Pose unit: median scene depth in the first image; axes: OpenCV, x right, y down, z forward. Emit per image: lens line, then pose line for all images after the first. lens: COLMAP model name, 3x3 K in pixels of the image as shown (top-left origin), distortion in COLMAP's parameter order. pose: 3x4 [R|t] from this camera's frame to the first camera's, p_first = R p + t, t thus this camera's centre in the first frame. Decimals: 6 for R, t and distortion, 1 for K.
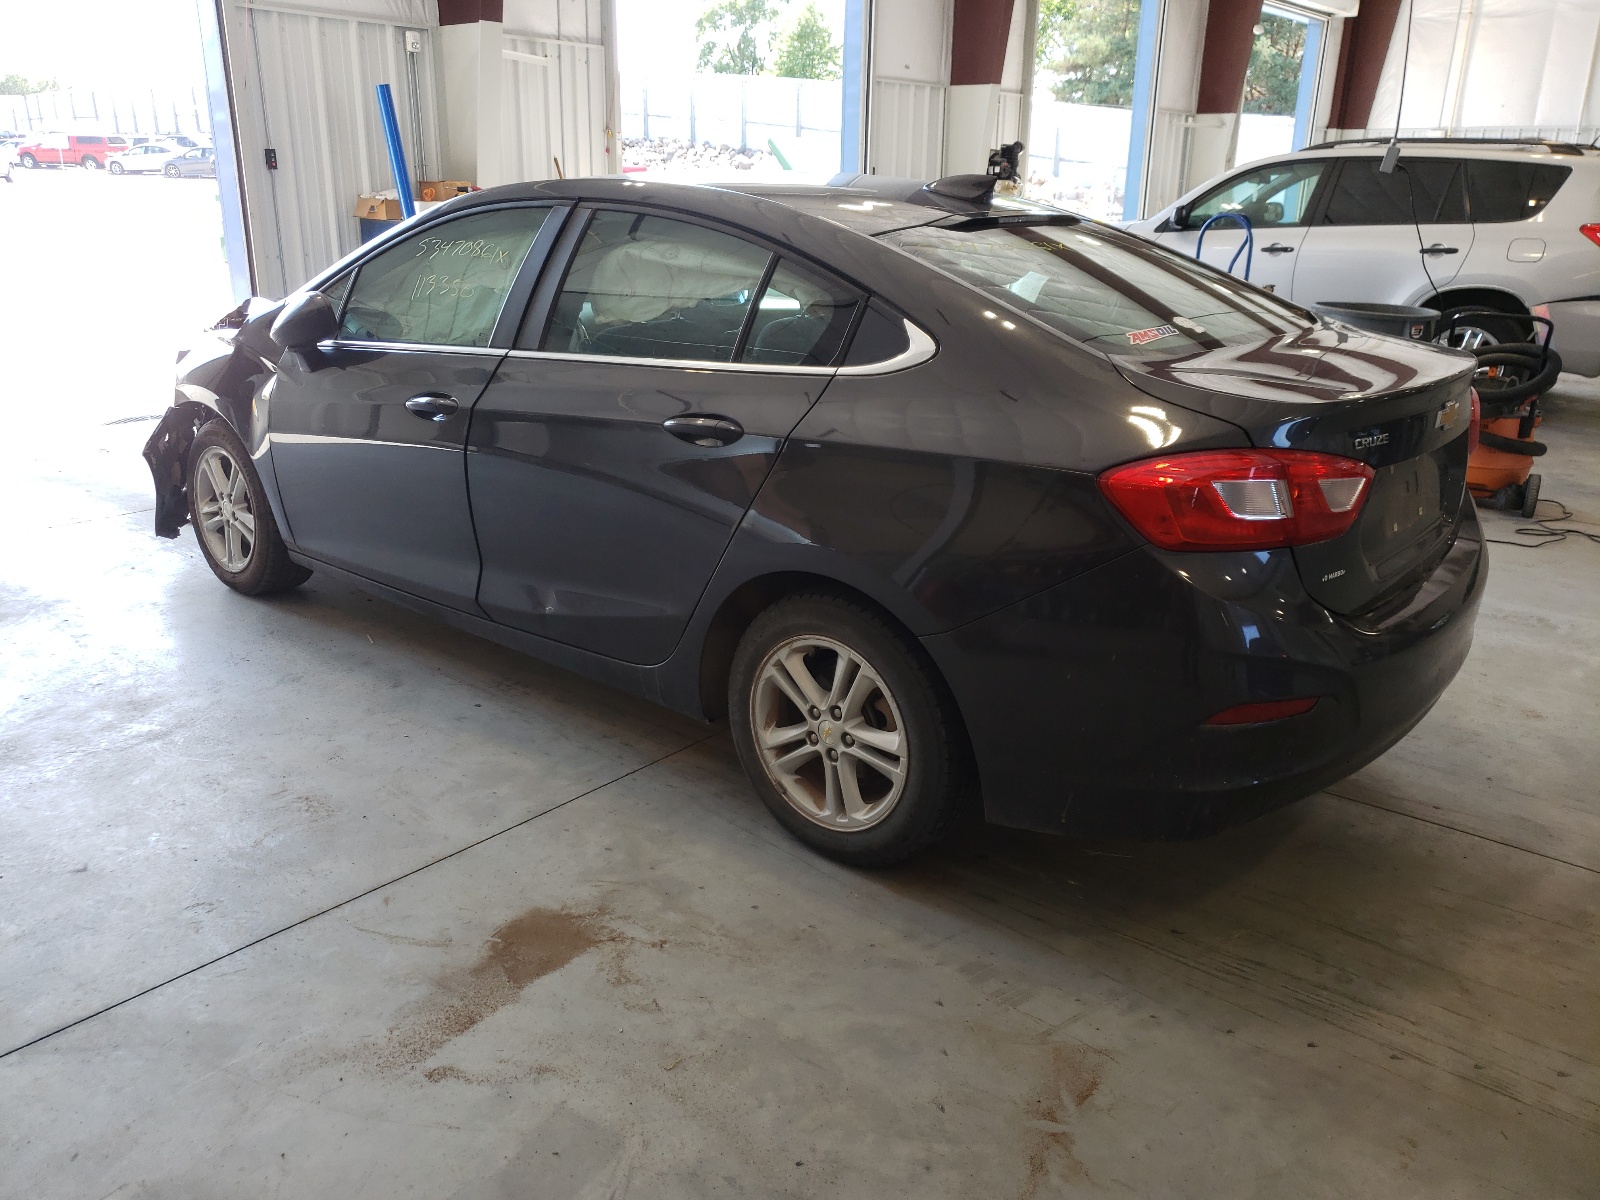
lens RADIAL K [[1248.8, 0, 800.0], [0, 1248.8, 600.0], [0, 0, 1]] dist [0.034237, -0.055082]
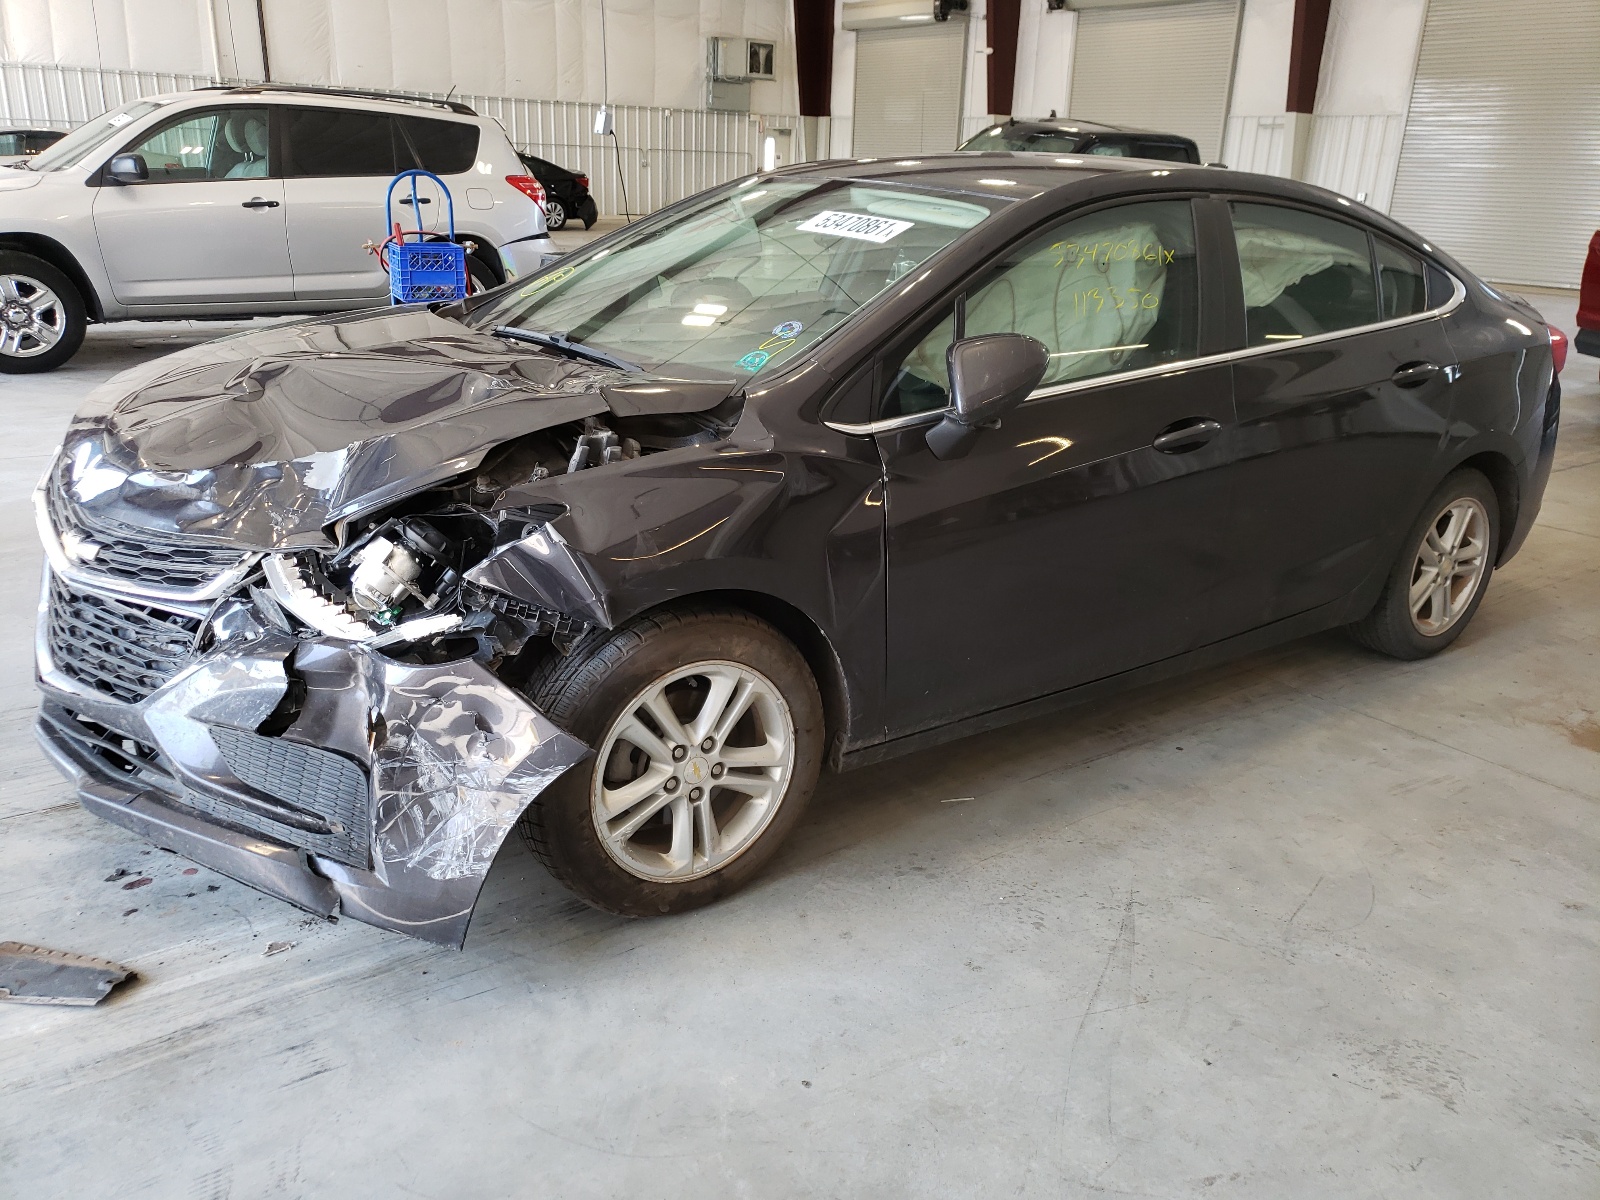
lens RADIAL K [[1248.8, 0, 800.0], [0, 1248.8, 600.0], [0, 0, 1]] dist [0.034237, -0.055082]
pose [[0.234807, -0.320276, 0.917763, -1.137045], [0.270861, 0.928322, 0.254662, -0.327502], [-0.933542, 0.188790, 0.304726, 0.964344]]
